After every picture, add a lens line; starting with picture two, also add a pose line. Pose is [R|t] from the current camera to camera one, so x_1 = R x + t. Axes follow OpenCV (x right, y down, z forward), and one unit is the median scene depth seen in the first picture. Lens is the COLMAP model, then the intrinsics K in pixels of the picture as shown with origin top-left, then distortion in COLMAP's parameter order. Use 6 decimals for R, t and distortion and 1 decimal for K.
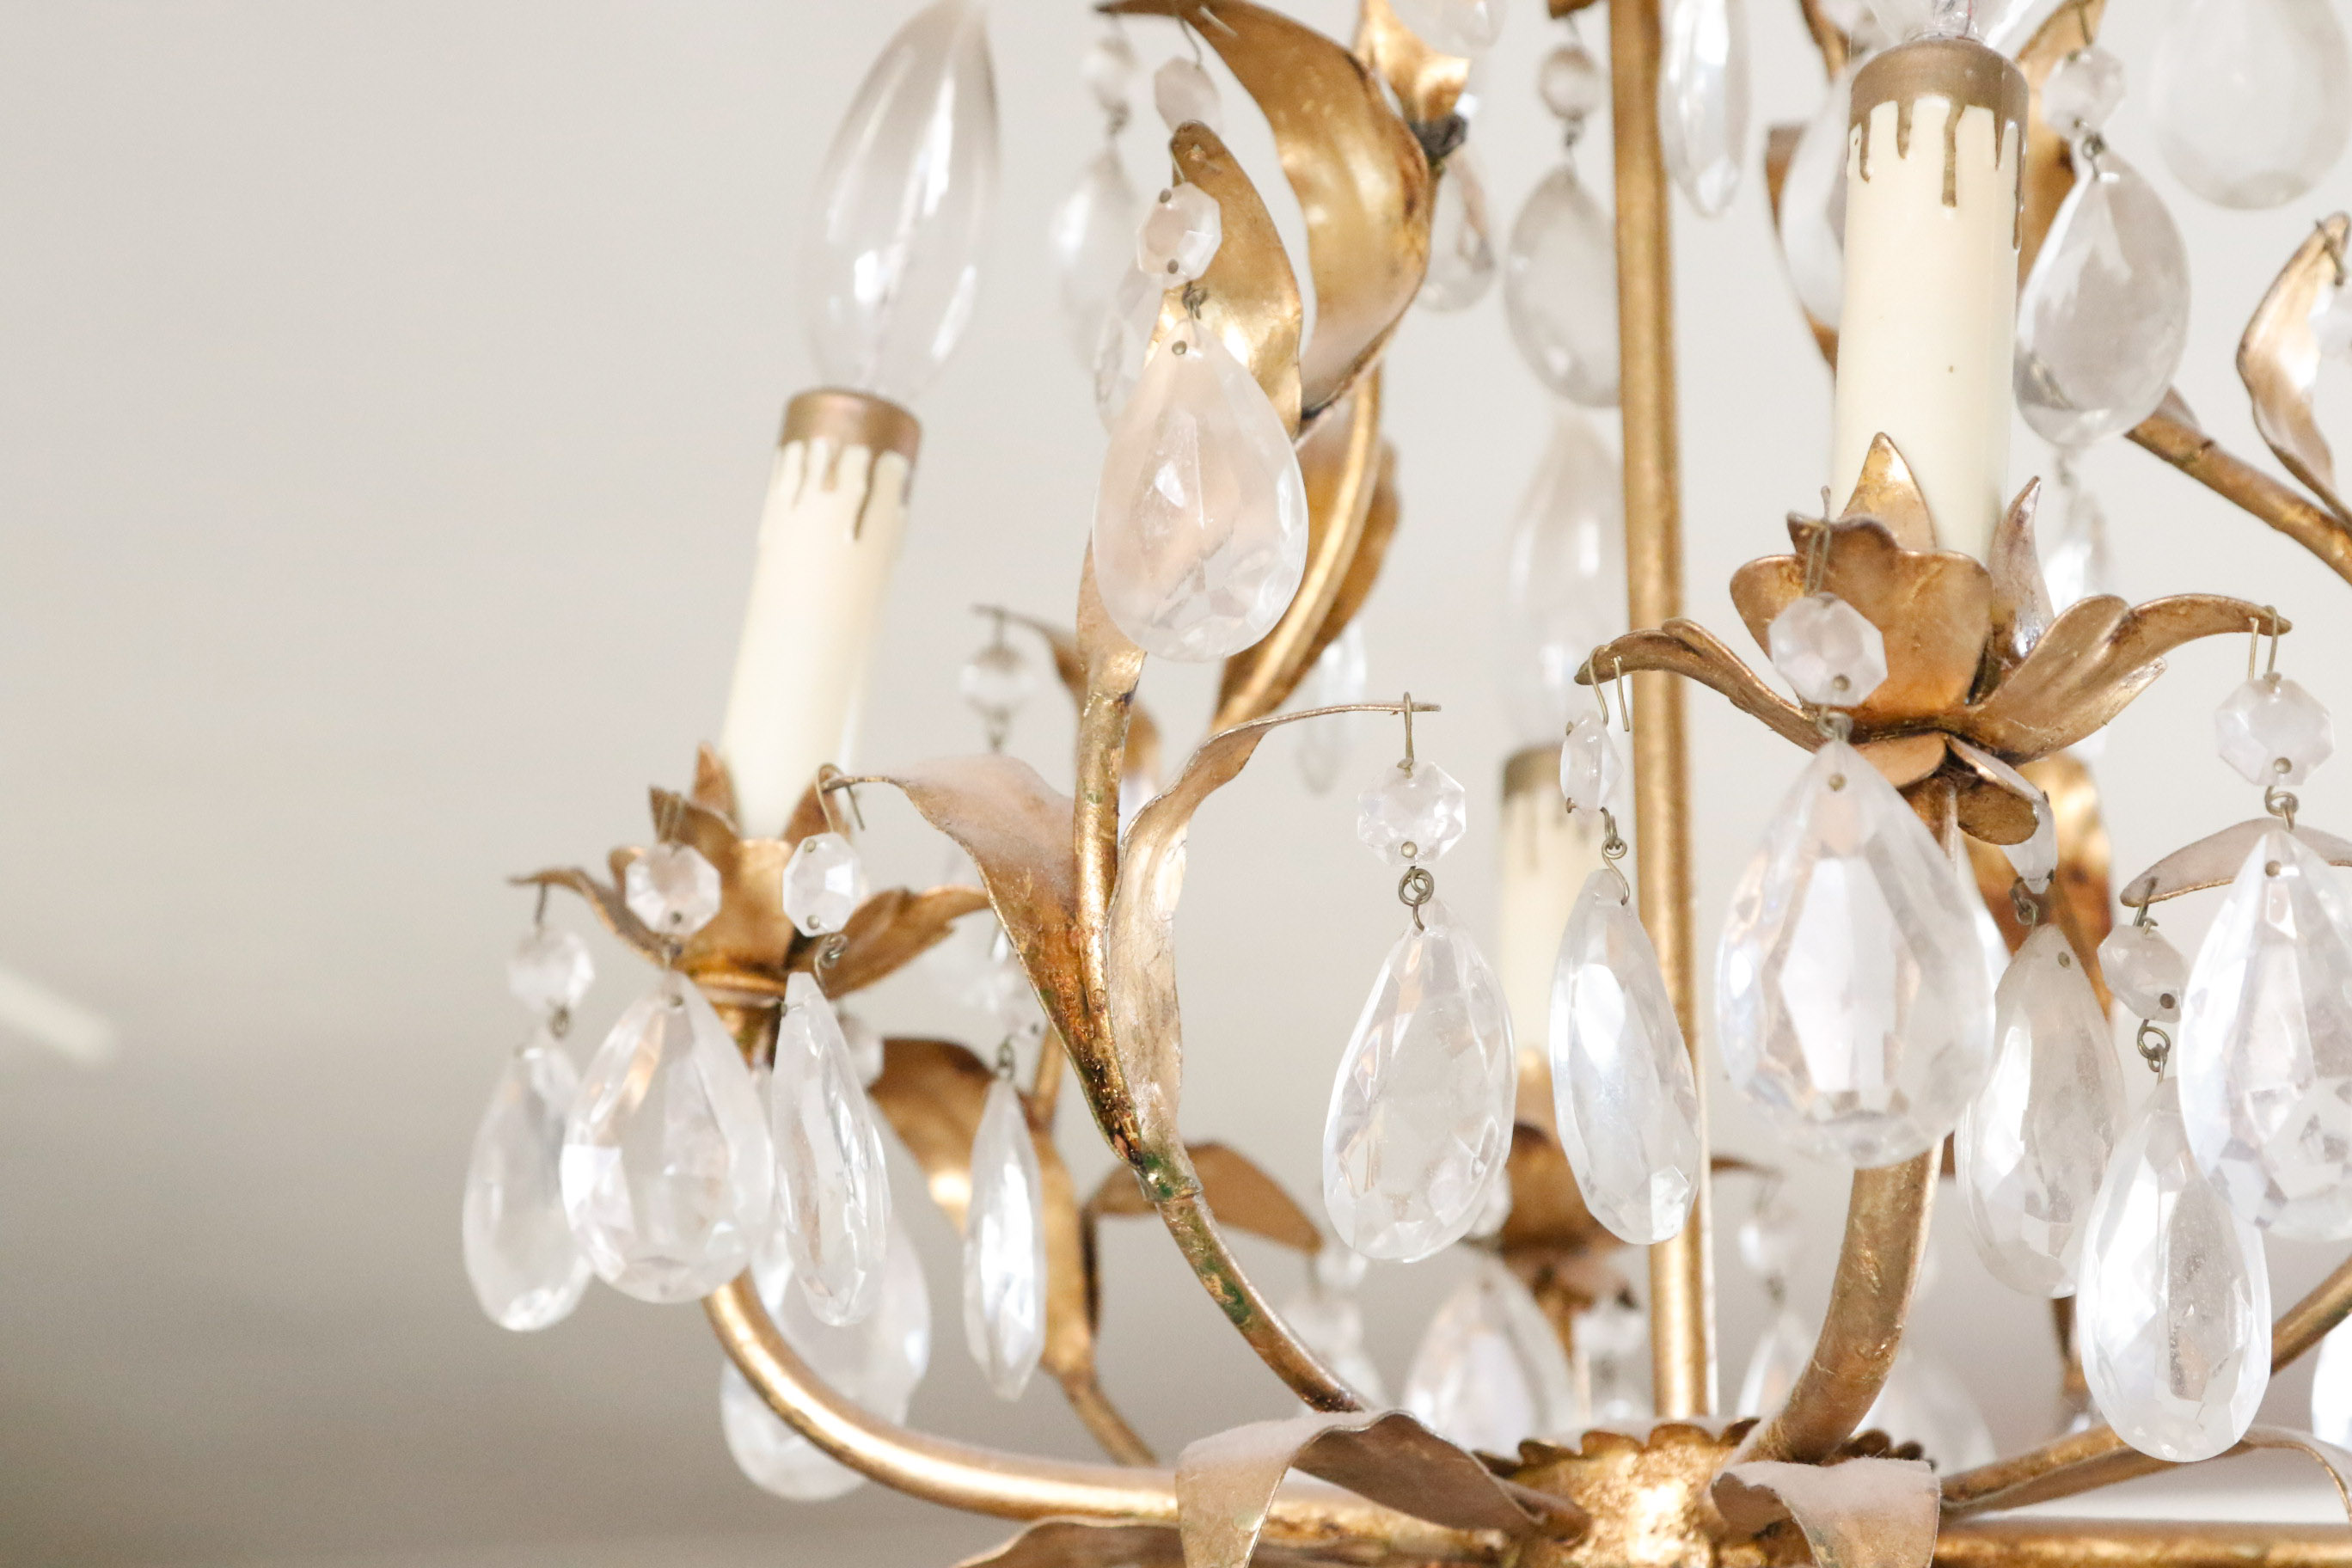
lens RADIAL K [[4441.0, 0, 1187.9], [0, 4441.0, 794.4], [0, 0, 1]] dist [0.055226, 0.000000]
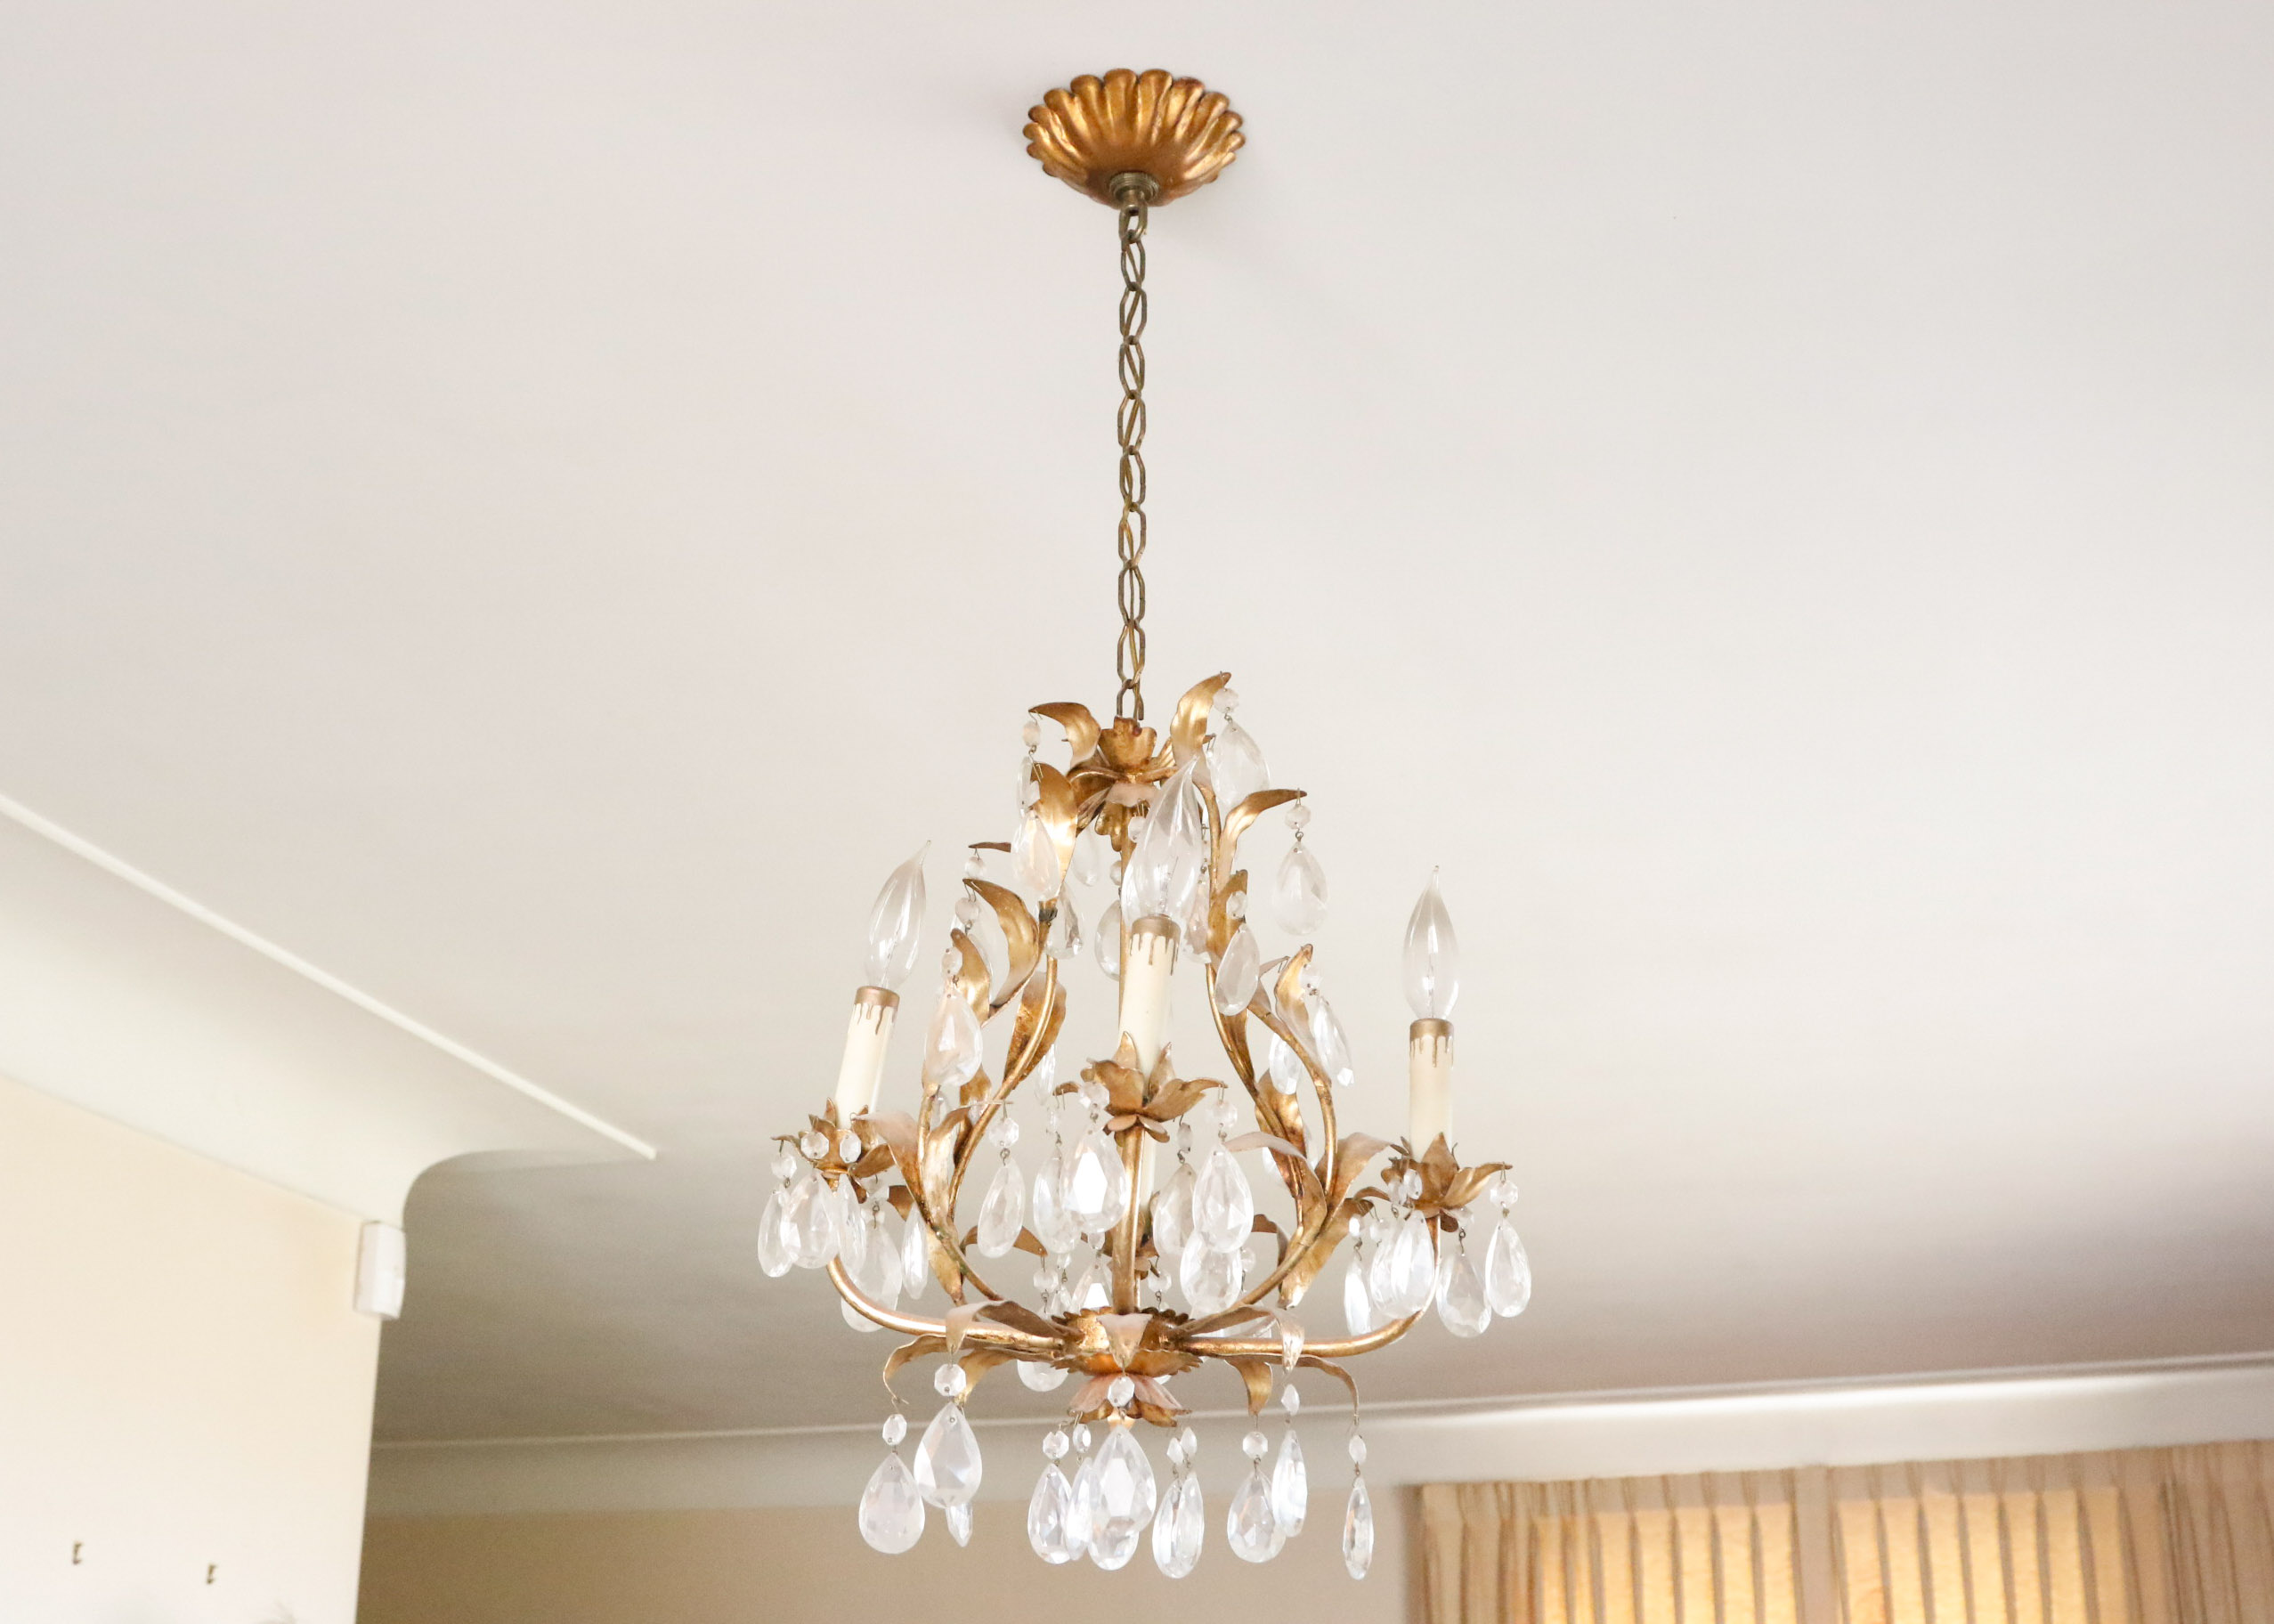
lens RADIAL K [[2688.0, 0, 1133.1], [0, 2688.0, 822.2], [0, 0, 1]] dist [-0.129459, 0.000000]
pose [[0.997822, -0.006328, -0.065657, 0.261707], [0.002444, 0.998252, -0.059056, -0.103624], [0.065916, 0.058767, 0.996093, -1.025381]]
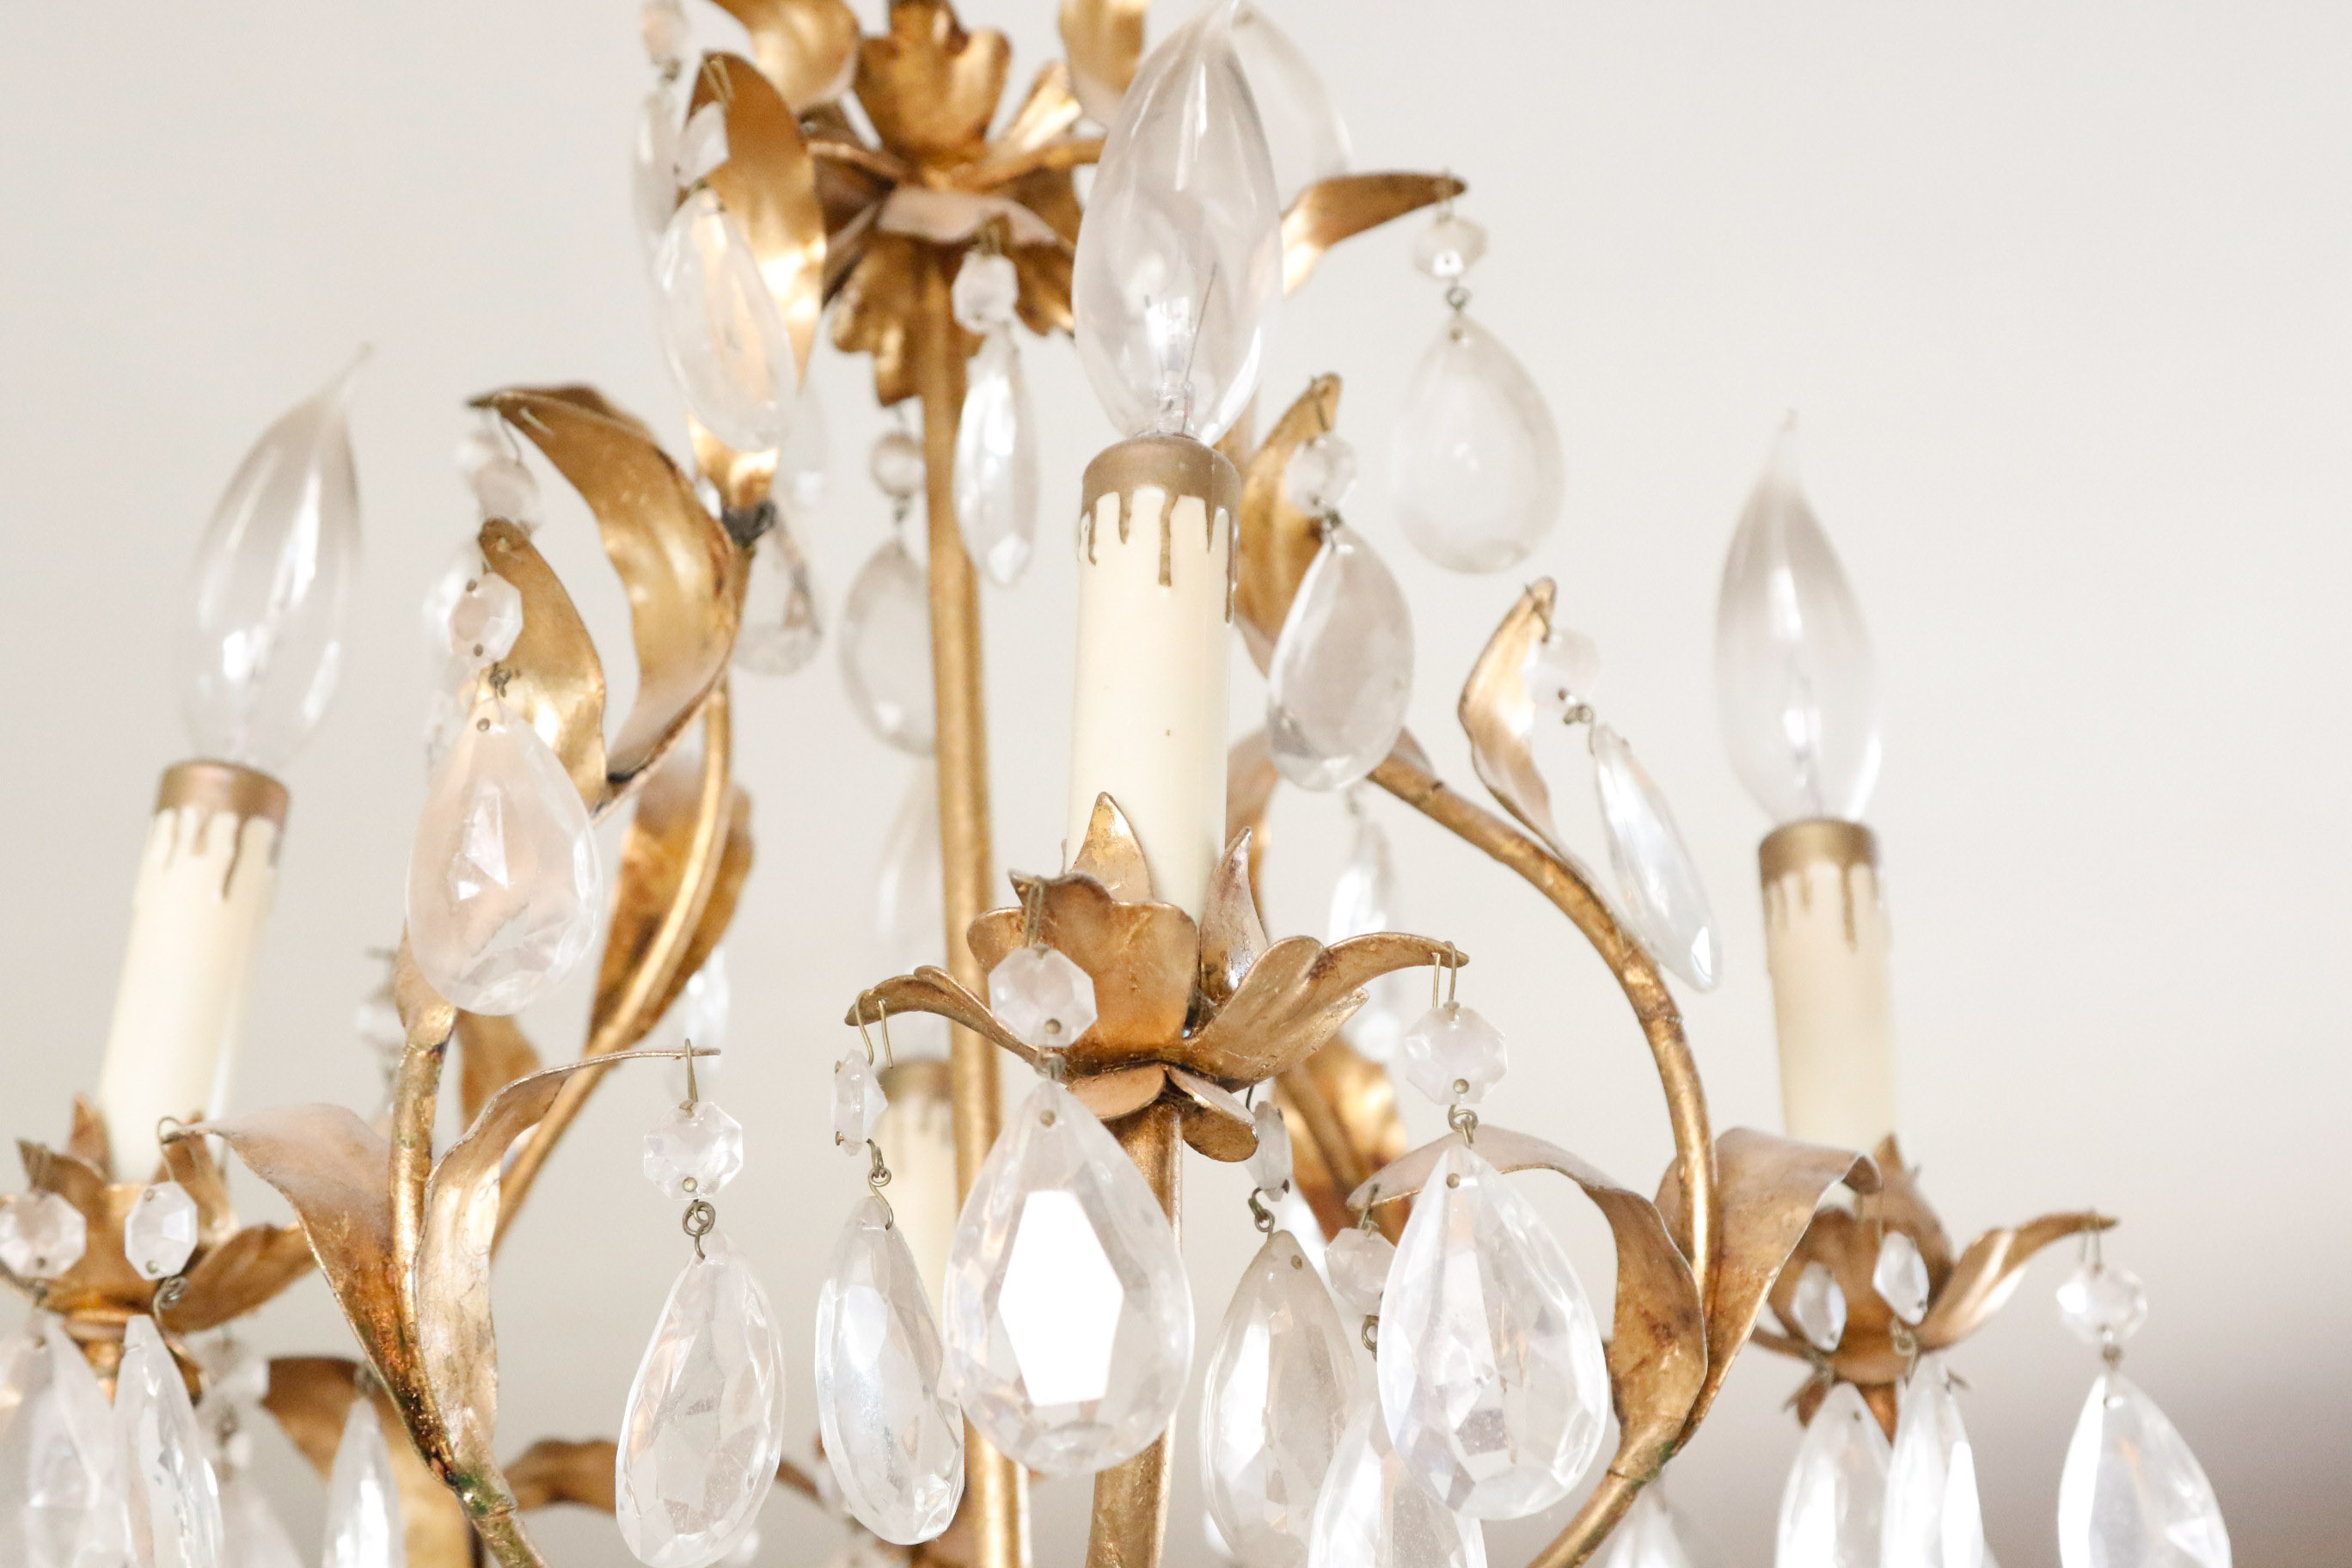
lens RADIAL K [[3979.3, 0, 1170.0], [0, 3979.3, 796.4], [0, 0, 1]] dist [0.007238, 0.000000]
pose [[0.994511, -0.025175, 0.101556, 0.060867], [0.031776, 0.997449, -0.063913, -0.014150], [-0.099688, 0.066789, 0.992775, 0.015646]]
